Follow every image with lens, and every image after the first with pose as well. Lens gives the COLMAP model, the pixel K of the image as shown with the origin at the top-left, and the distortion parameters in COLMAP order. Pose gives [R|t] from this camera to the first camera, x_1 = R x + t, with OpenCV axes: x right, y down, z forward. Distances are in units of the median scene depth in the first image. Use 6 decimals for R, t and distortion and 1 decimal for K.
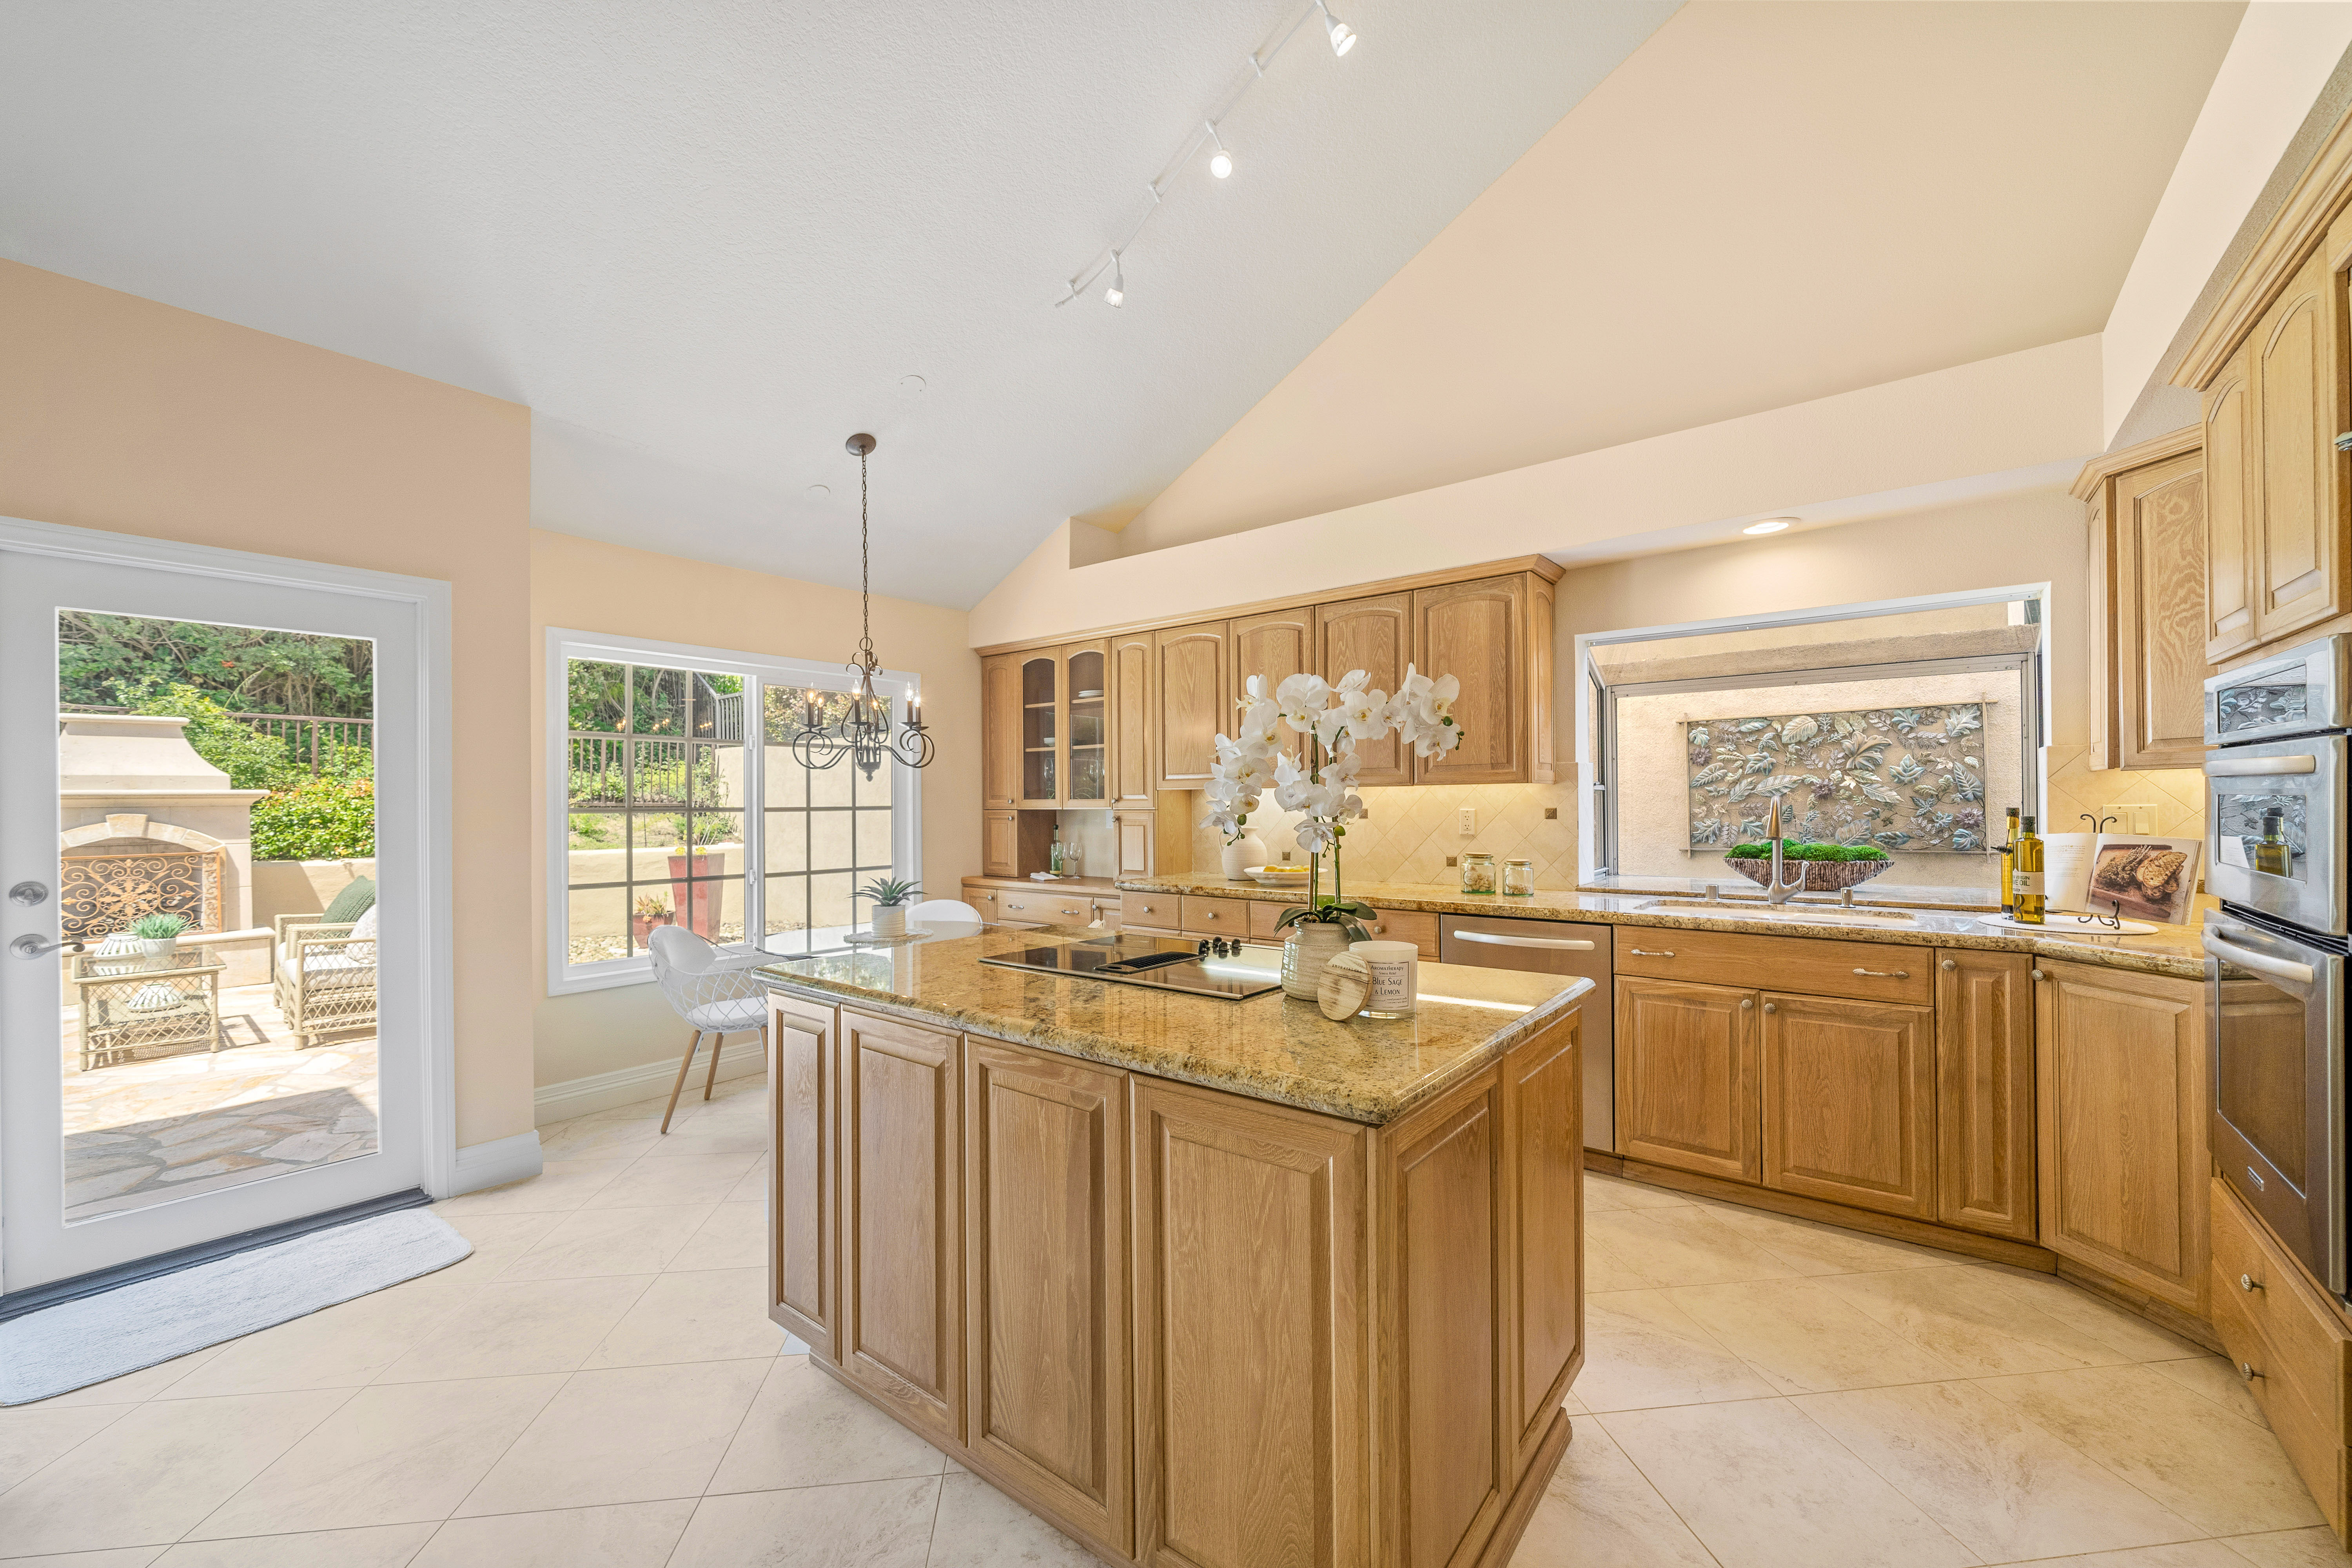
lens RADIAL K [[920.3, 0, 1182.9], [0, 920.3, 794.5], [0, 0, 1]] dist [-0.008054, 0.000412]
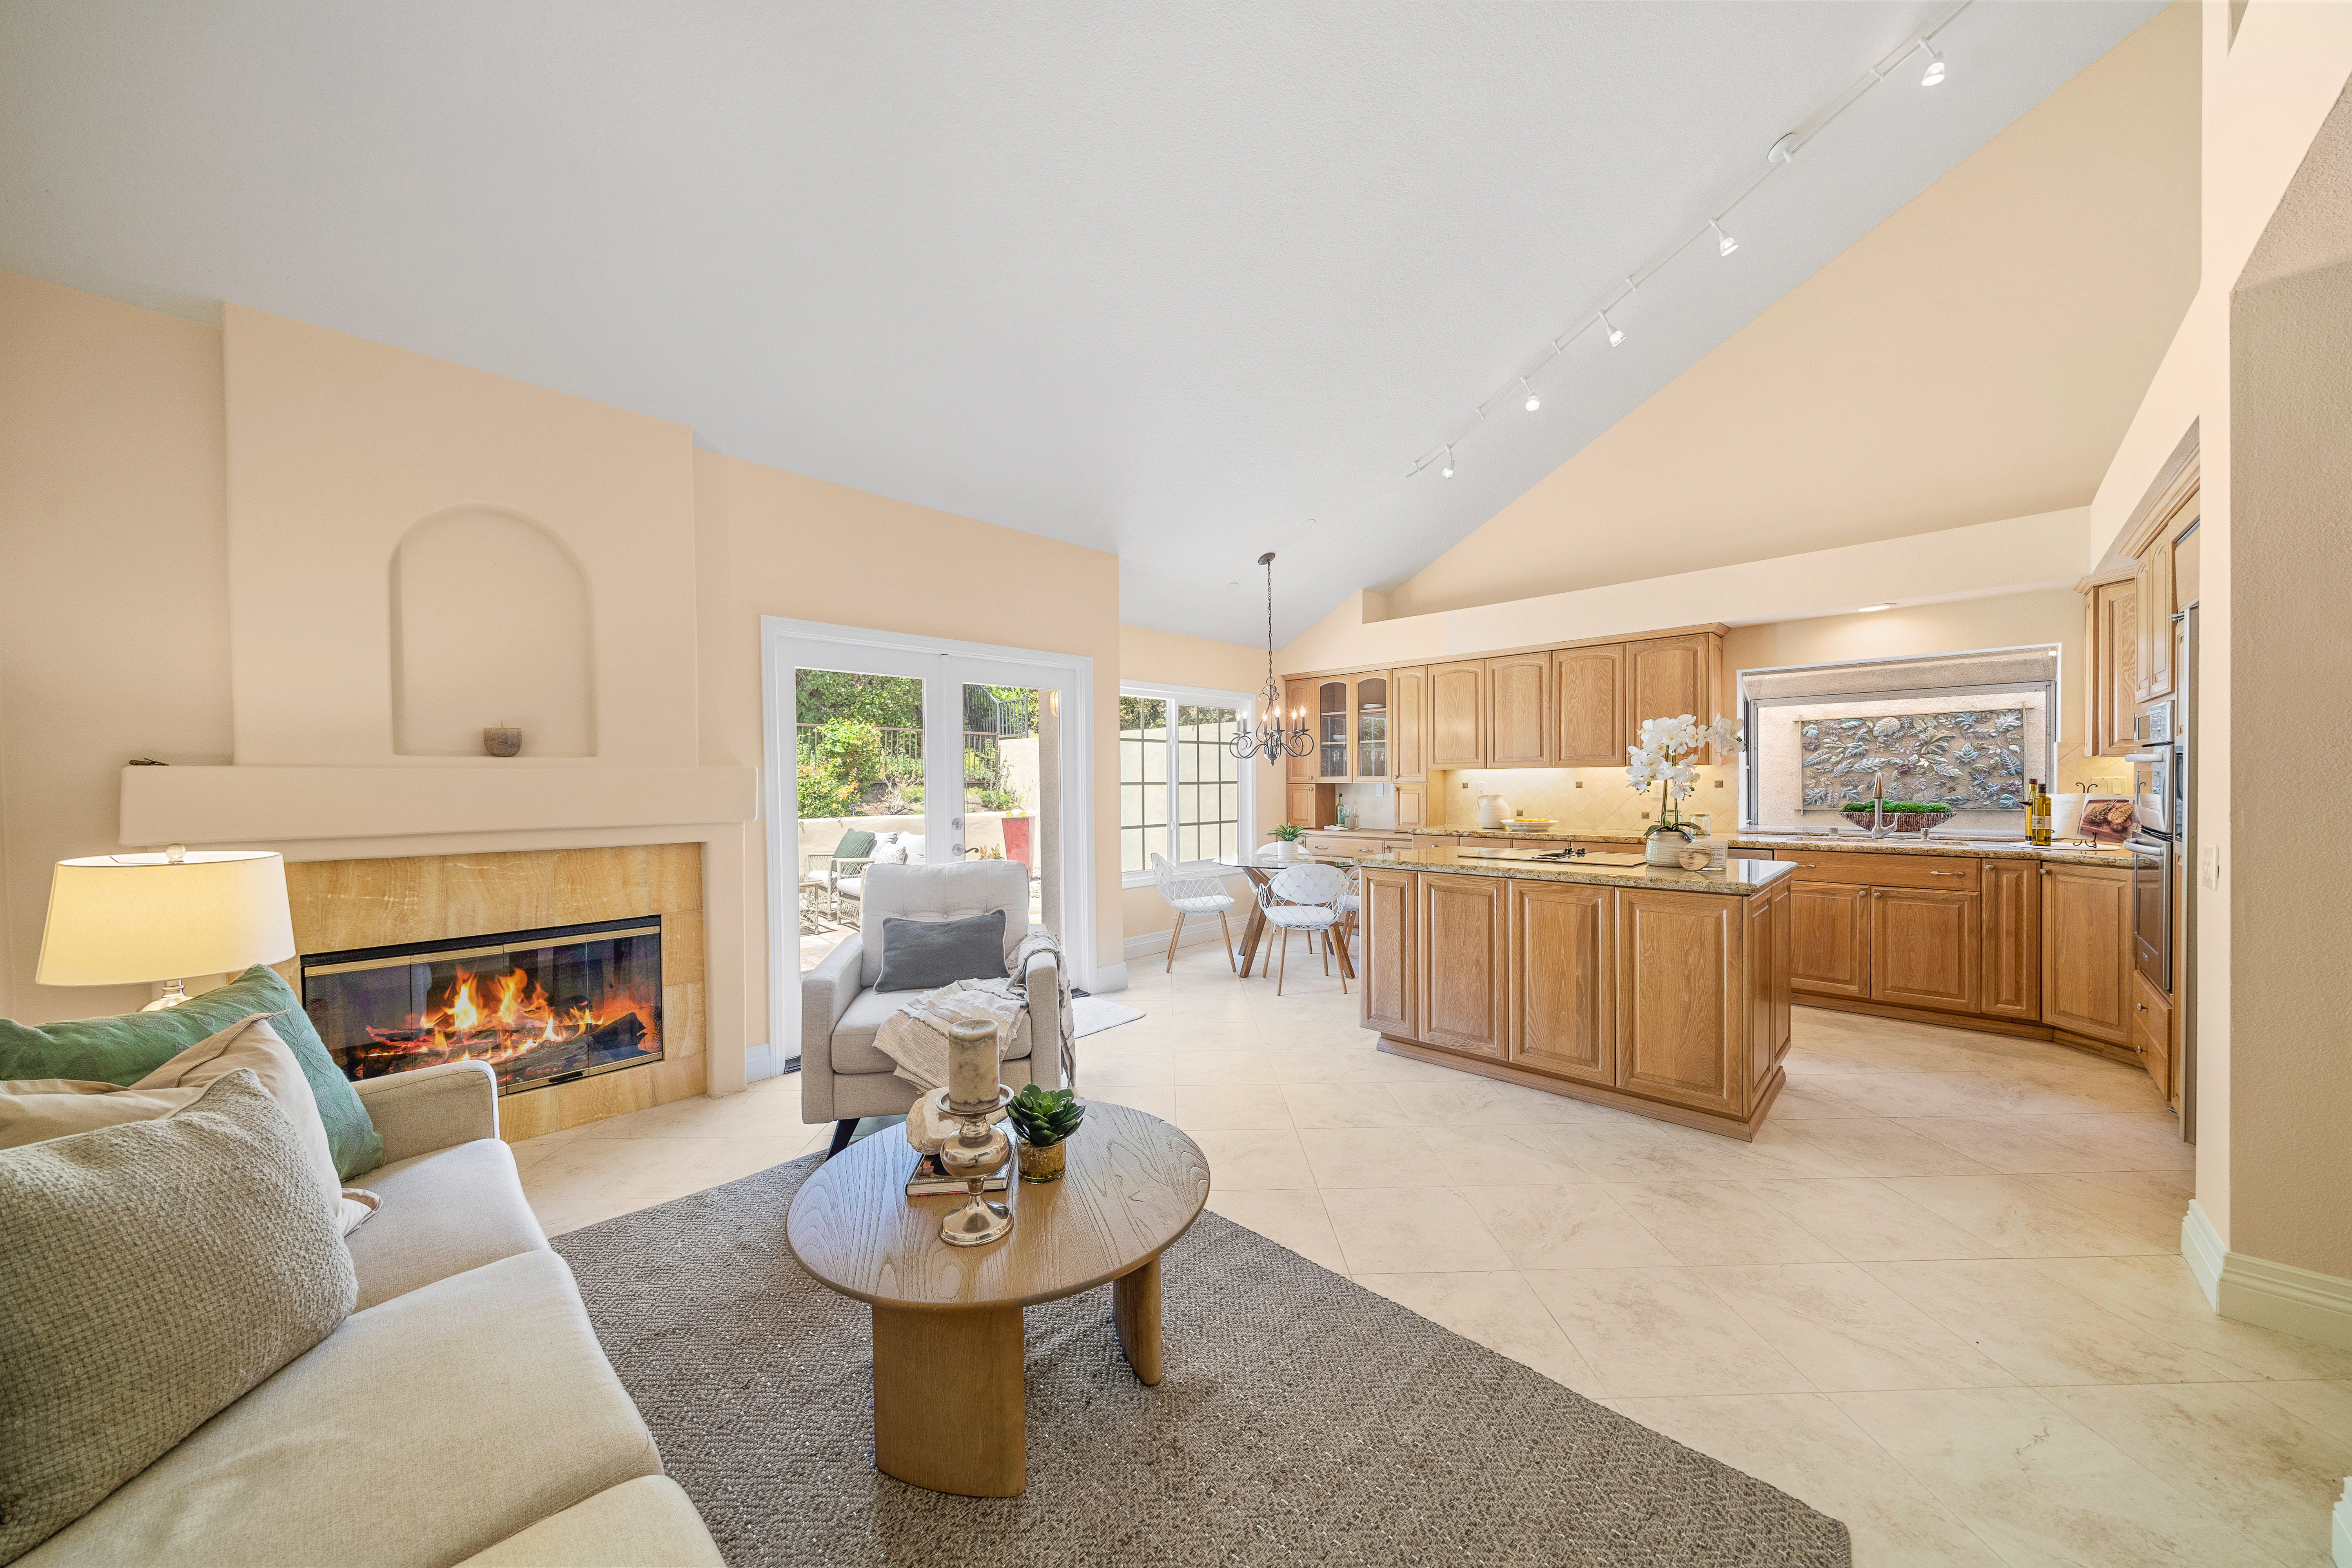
lens RADIAL K [[813.4, 0, 1175.1], [0, 813.4, 787.9], [0, 0, 1]] dist [-0.008517, -0.001062]
pose [[0.994008, -0.002498, -0.109274, -0.337405], [0.004568, 0.999815, 0.018698, -0.002454], [0.109207, -0.019085, 0.993836, -0.433279]]
